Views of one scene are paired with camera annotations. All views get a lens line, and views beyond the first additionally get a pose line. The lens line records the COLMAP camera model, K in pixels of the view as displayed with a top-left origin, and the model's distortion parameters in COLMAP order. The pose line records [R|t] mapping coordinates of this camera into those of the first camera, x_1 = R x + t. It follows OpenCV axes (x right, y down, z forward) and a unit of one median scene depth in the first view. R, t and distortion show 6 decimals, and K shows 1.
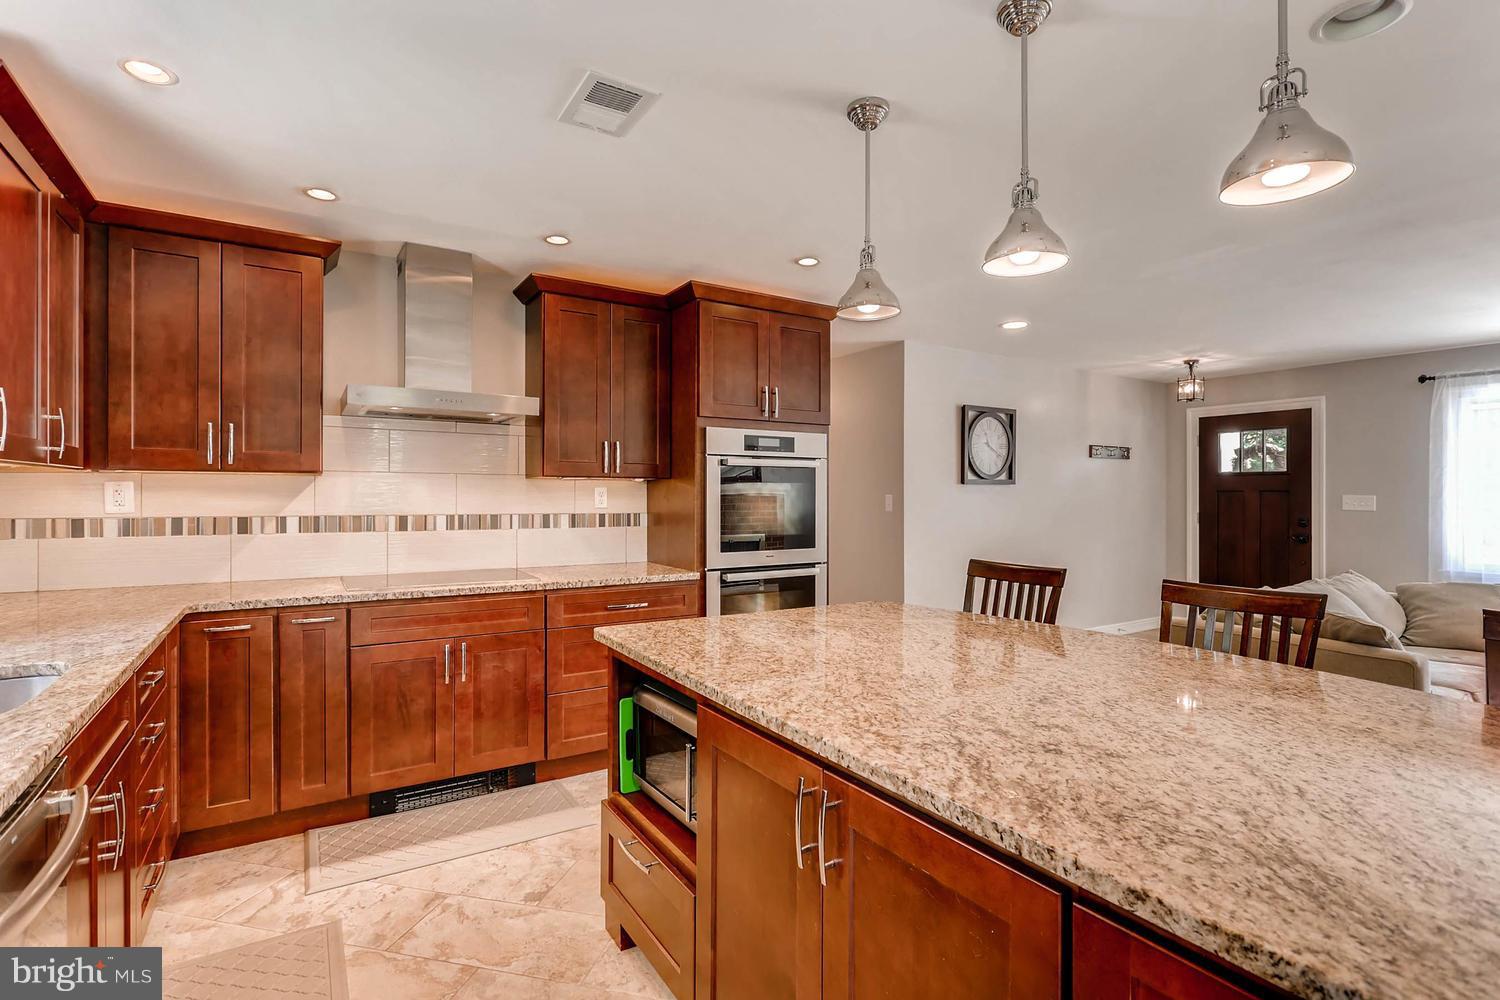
lens RADIAL K [[717.2, 0, 753.7], [0, 717.2, 491.6], [0, 0, 1]] dist [-0.002294, 0.000705]
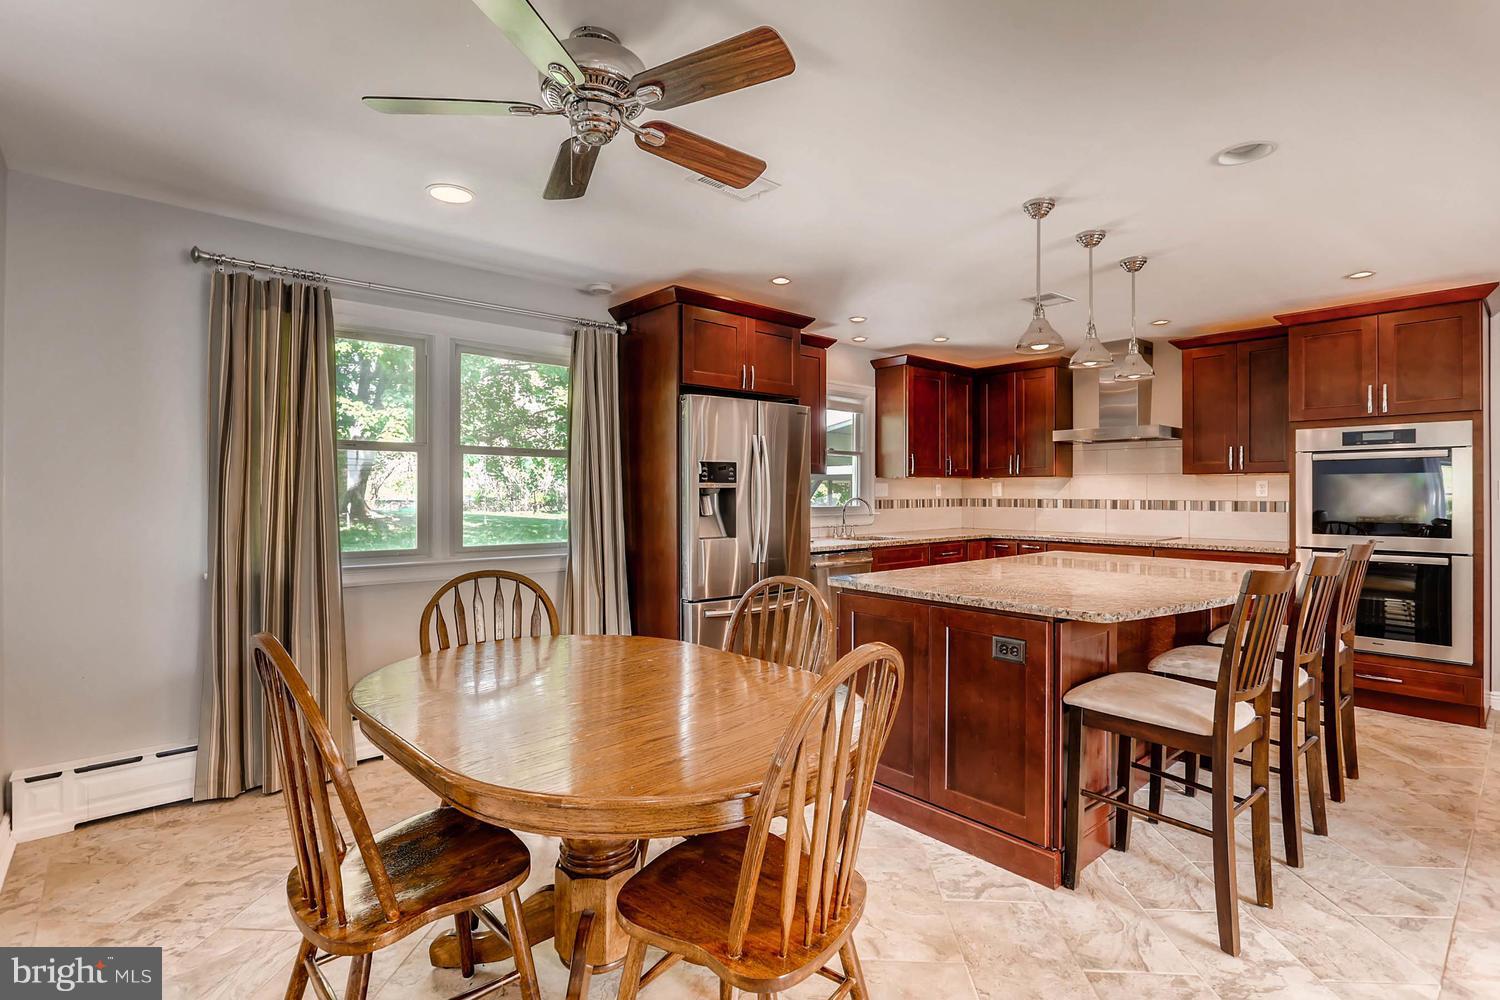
lens RADIAL K [[717.2, 0, 753.7], [0, 717.2, 491.6], [0, 0, 1]] dist [-0.002294, 0.000705]
pose [[0.160333, -0.002311, -0.987060, 1.002475], [0.008974, 0.999959, -0.000883, 0.007468], [0.987022, -0.008716, 0.160347, -0.103192]]
